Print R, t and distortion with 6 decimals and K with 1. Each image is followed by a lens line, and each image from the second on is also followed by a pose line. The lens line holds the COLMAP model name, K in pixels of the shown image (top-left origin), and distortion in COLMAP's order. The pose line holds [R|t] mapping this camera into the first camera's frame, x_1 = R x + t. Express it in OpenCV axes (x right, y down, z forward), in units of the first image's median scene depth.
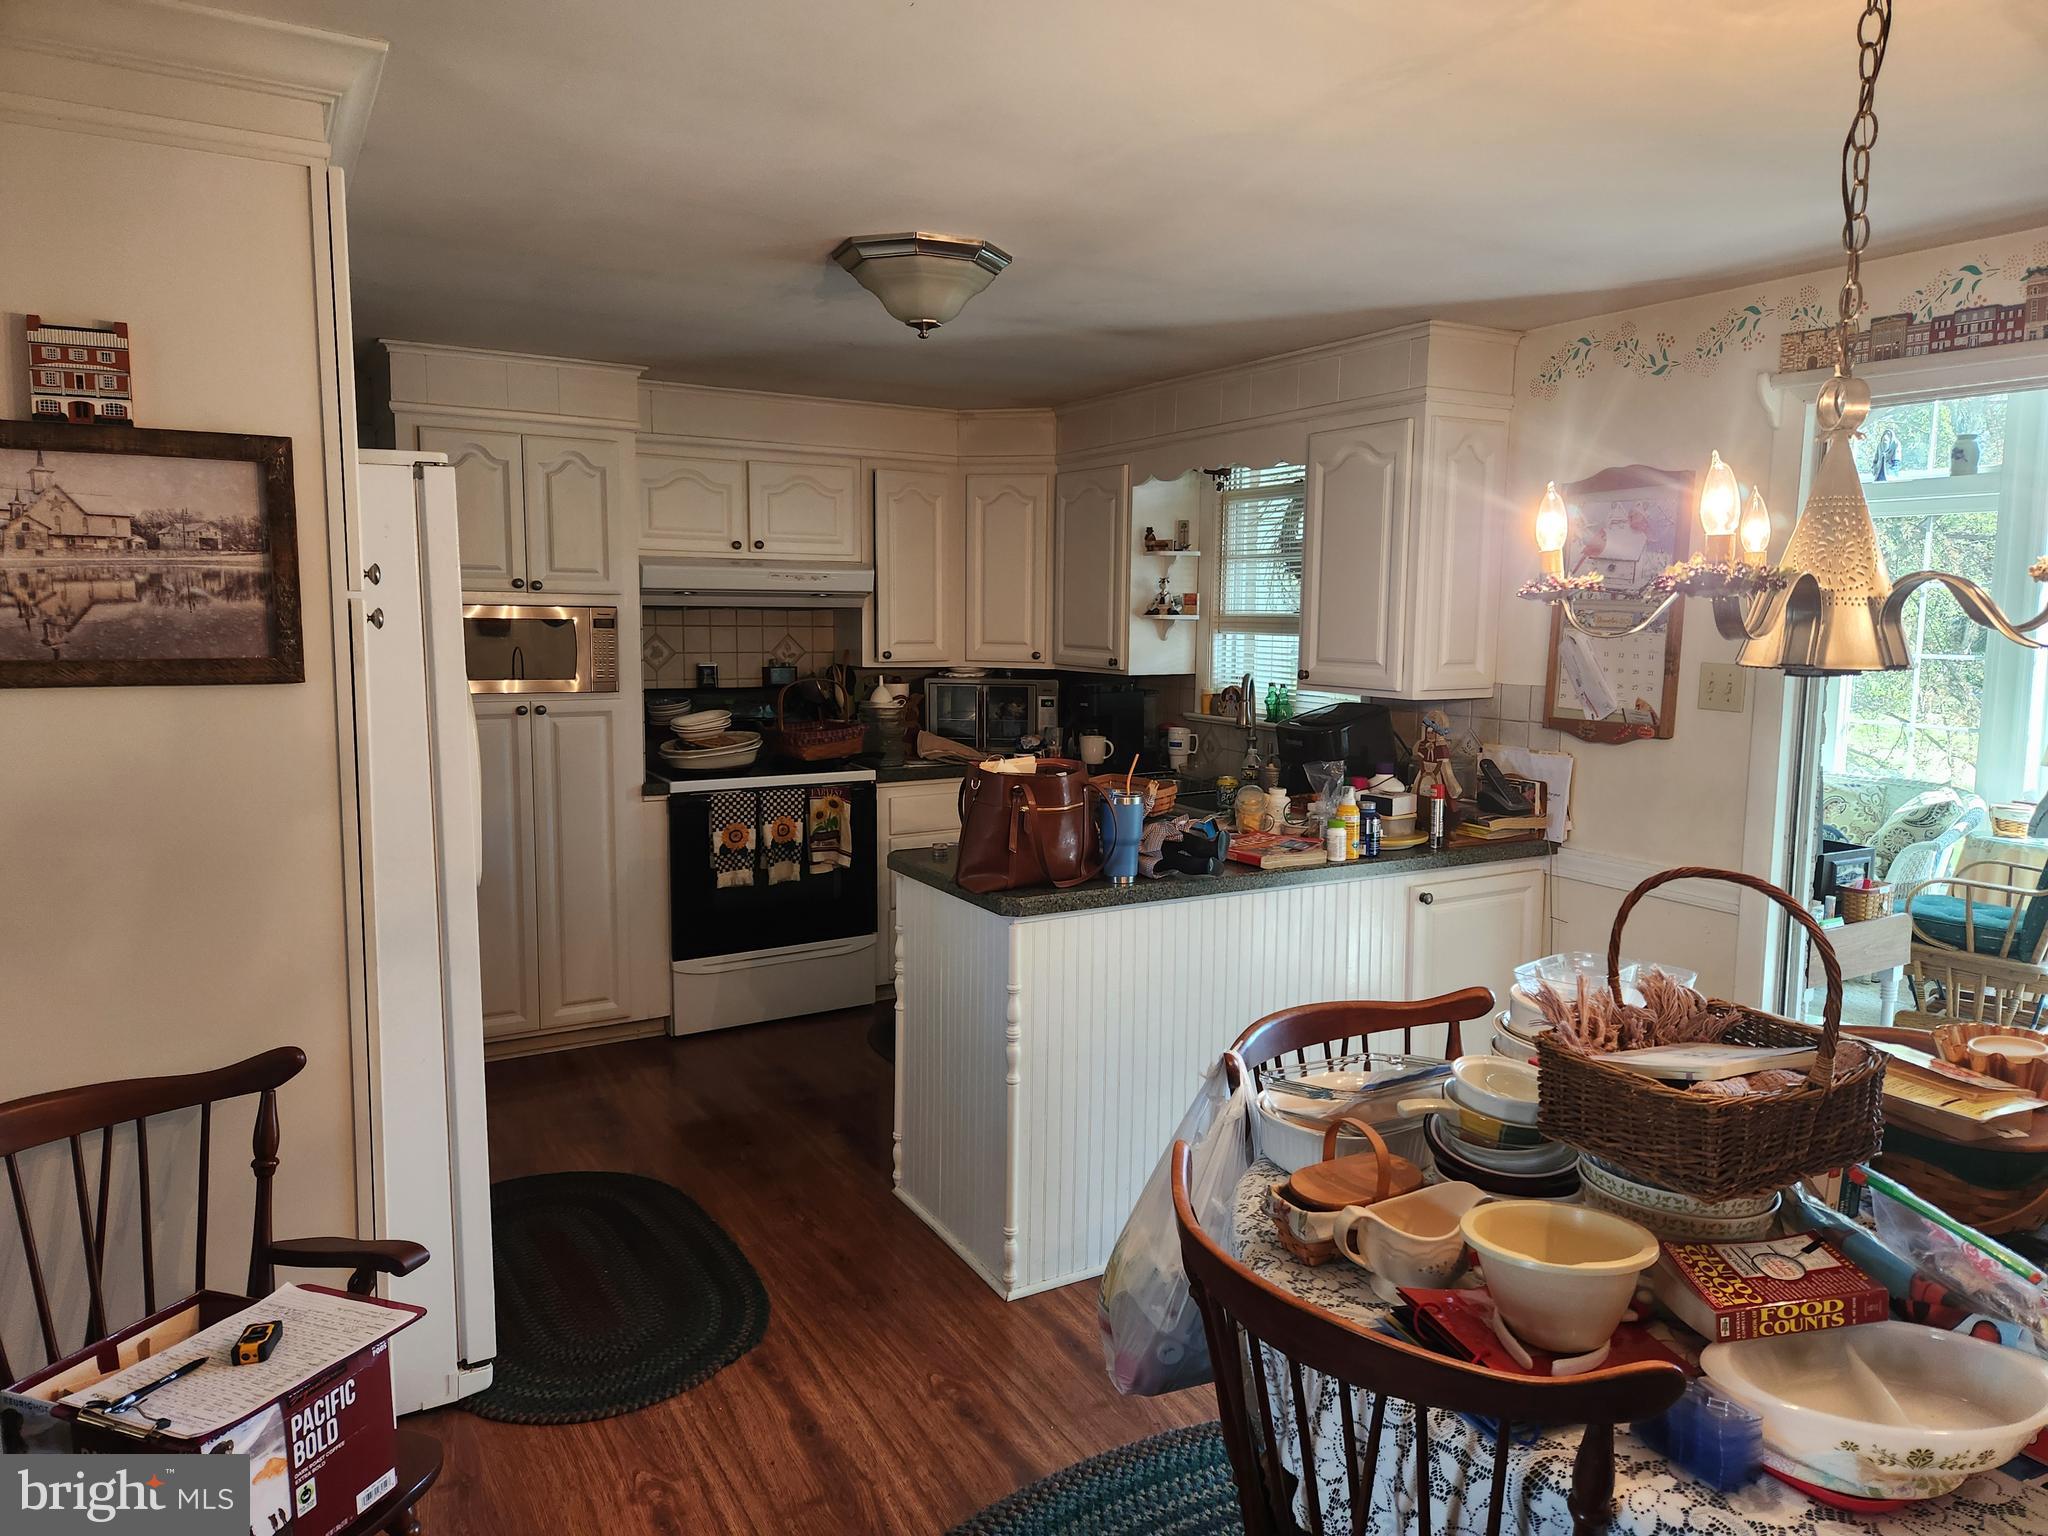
lens RADIAL K [[1377.7, 0, 1043.0], [0, 1377.7, 753.5], [0, 0, 1]] dist [0.072359, -0.064752]
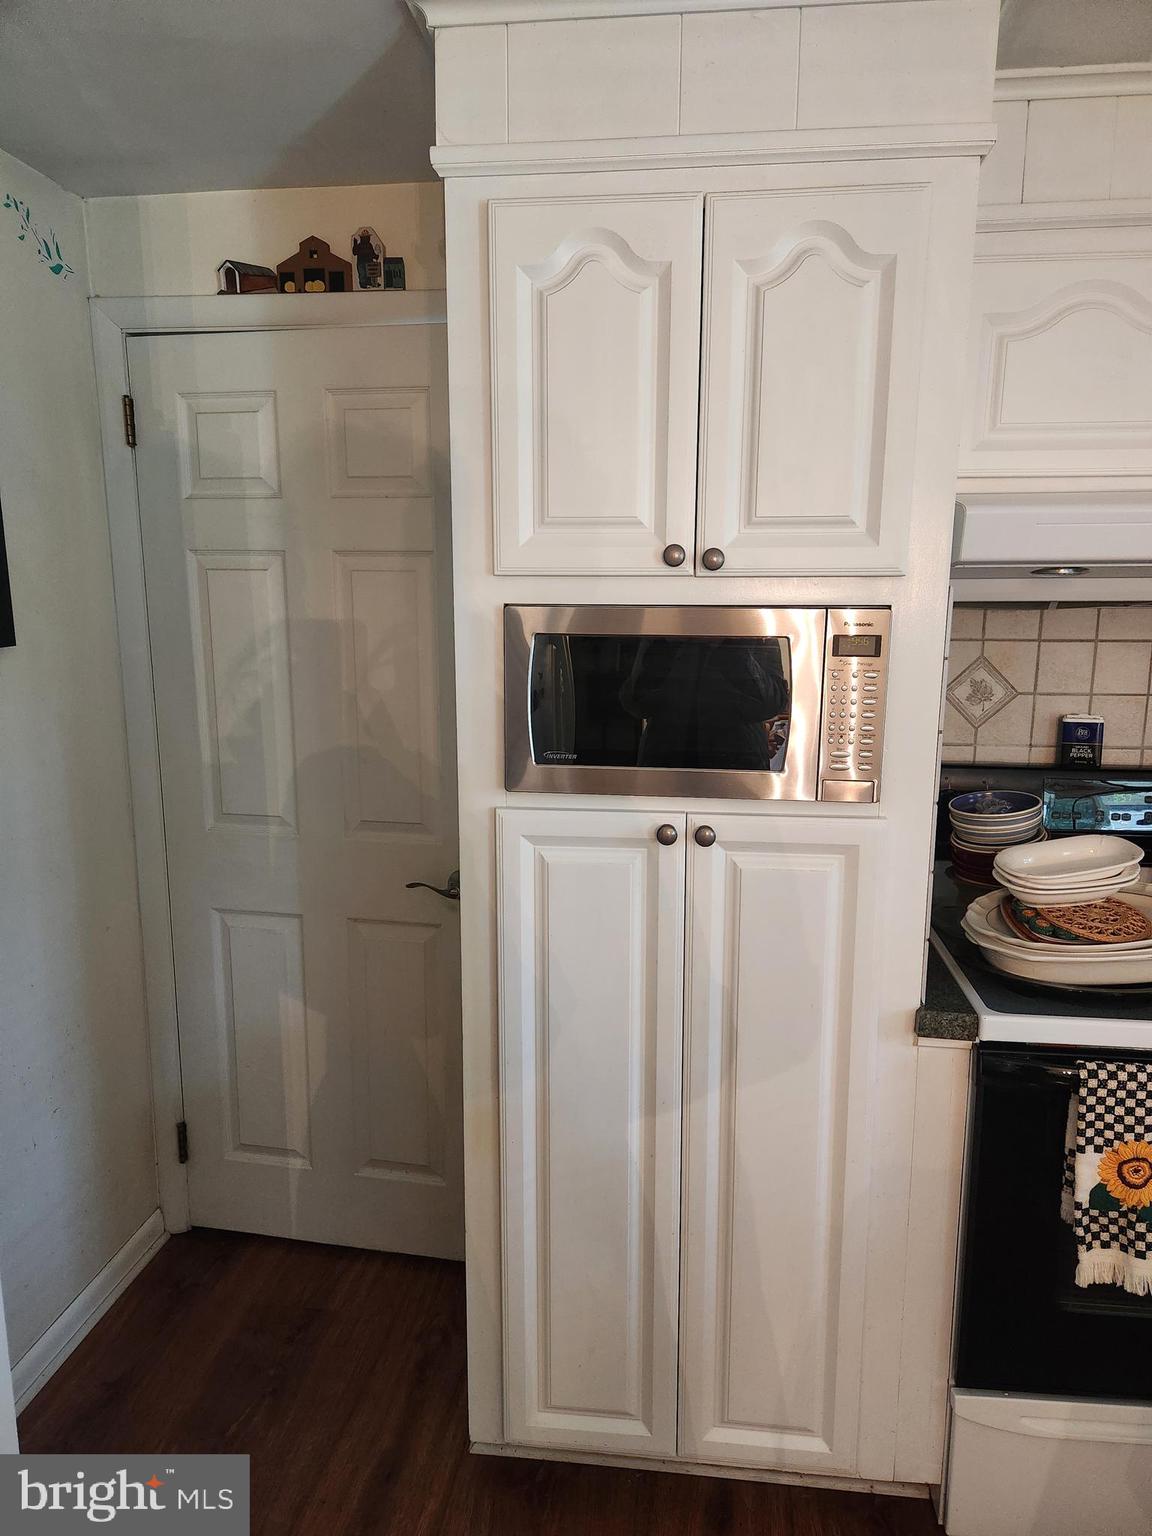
lens RADIAL K [[1033.3, 0, 593.0], [0, 1033.3, 770.7], [0, 0, 1]] dist [0.072359, -0.064752]
pose [[0.811140, 0.102630, -0.575776, -0.187563], [-0.060586, 0.993932, 0.091812, -0.077315], [0.581705, -0.039588, 0.812436, 0.666580]]
